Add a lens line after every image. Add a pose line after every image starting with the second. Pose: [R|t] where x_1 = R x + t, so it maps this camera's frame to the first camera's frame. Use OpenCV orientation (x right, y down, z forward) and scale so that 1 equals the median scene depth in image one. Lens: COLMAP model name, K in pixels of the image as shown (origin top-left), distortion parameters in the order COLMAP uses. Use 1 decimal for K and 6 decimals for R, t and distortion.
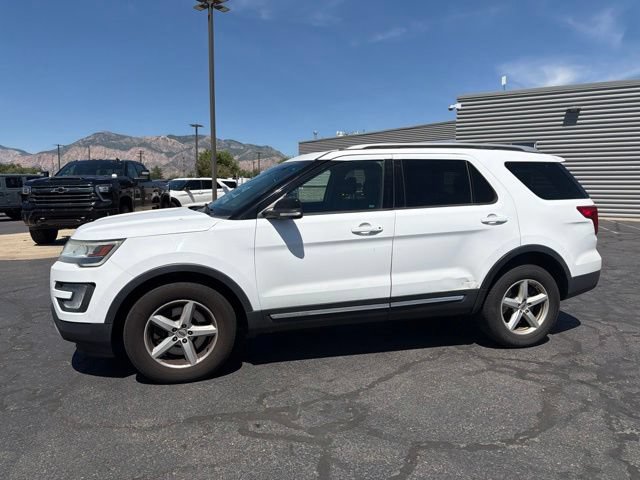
lens RADIAL K [[450.1, 0, 322.6], [0, 450.1, 238.8], [0, 0, 1]] dist [0.048573, -0.061644]
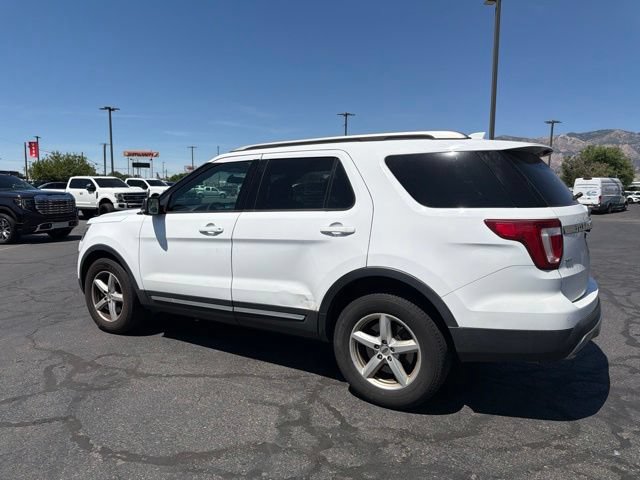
lens RADIAL K [[450.1, 0, 321.1], [0, 450.1, 238.8], [0, 0, 1]] dist [0.048573, -0.061644]
pose [[0.688516, 0.078995, -0.720906, 0.983213], [-0.082866, 0.996109, 0.030009, -0.050178], [0.720471, 0.039077, 0.692383, 0.455677]]
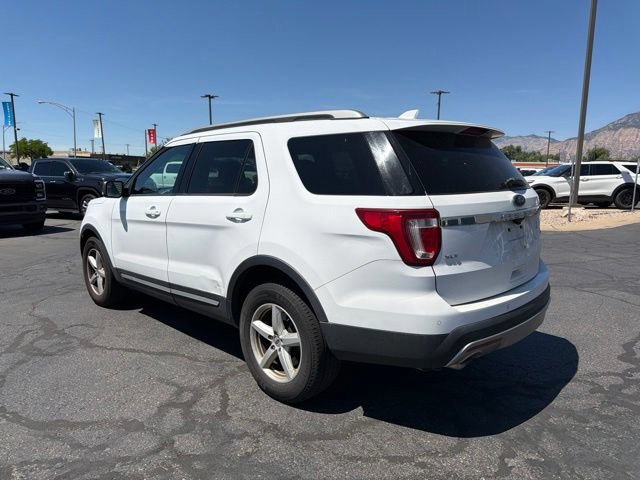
lens RADIAL K [[450.1, 0, 320.8], [0, 450.1, 245.0], [0, 0, 1]] dist [0.048573, -0.061644]
pose [[0.510104, 0.136477, -0.849216, 1.175045], [-0.098887, 0.990090, 0.099718, -0.087747], [0.854409, 0.033111, 0.518544, 0.762712]]
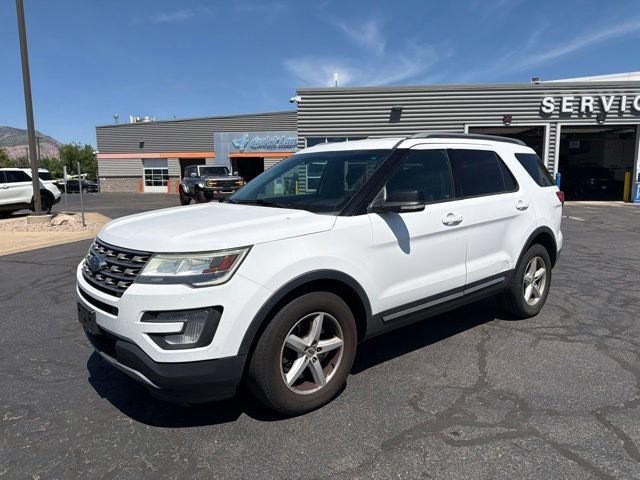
lens RADIAL K [[450.1, 0, 324.0], [0, 450.1, 246.1], [0, 0, 1]] dist [0.048573, -0.061644]
pose [[0.906100, -0.071889, 0.416911, -0.563719], [0.056866, 0.997210, 0.048362, -0.026462], [-0.419225, -0.020112, 0.907660, 0.202288]]
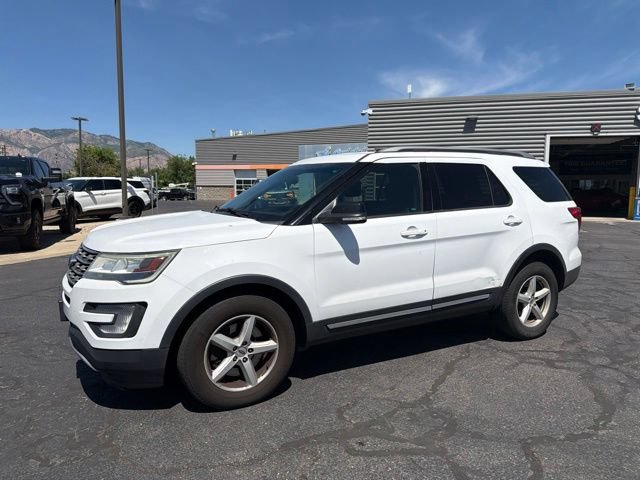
lens RADIAL K [[450.1, 0, 323.5], [0, 450.1, 240.5], [0, 0, 1]] dist [0.048573, -0.061644]
pose [[0.971513, -0.024548, 0.235712, -0.322710], [0.024029, 0.999698, 0.005074, -0.013077], [-0.235766, 0.000734, 0.971810, 0.074929]]
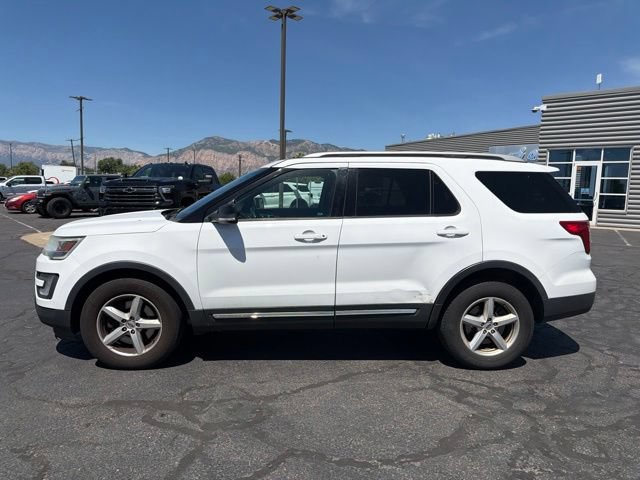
lens RADIAL K [[450.1, 0, 322.6], [0, 450.1, 241.7], [0, 0, 1]] dist [0.048573, -0.061644]
pose [[0.978544, 0.043305, -0.201435, 0.319760], [-0.043544, 0.999046, 0.003248, -0.014202], [0.201383, 0.005593, 0.979497, 0.014694]]
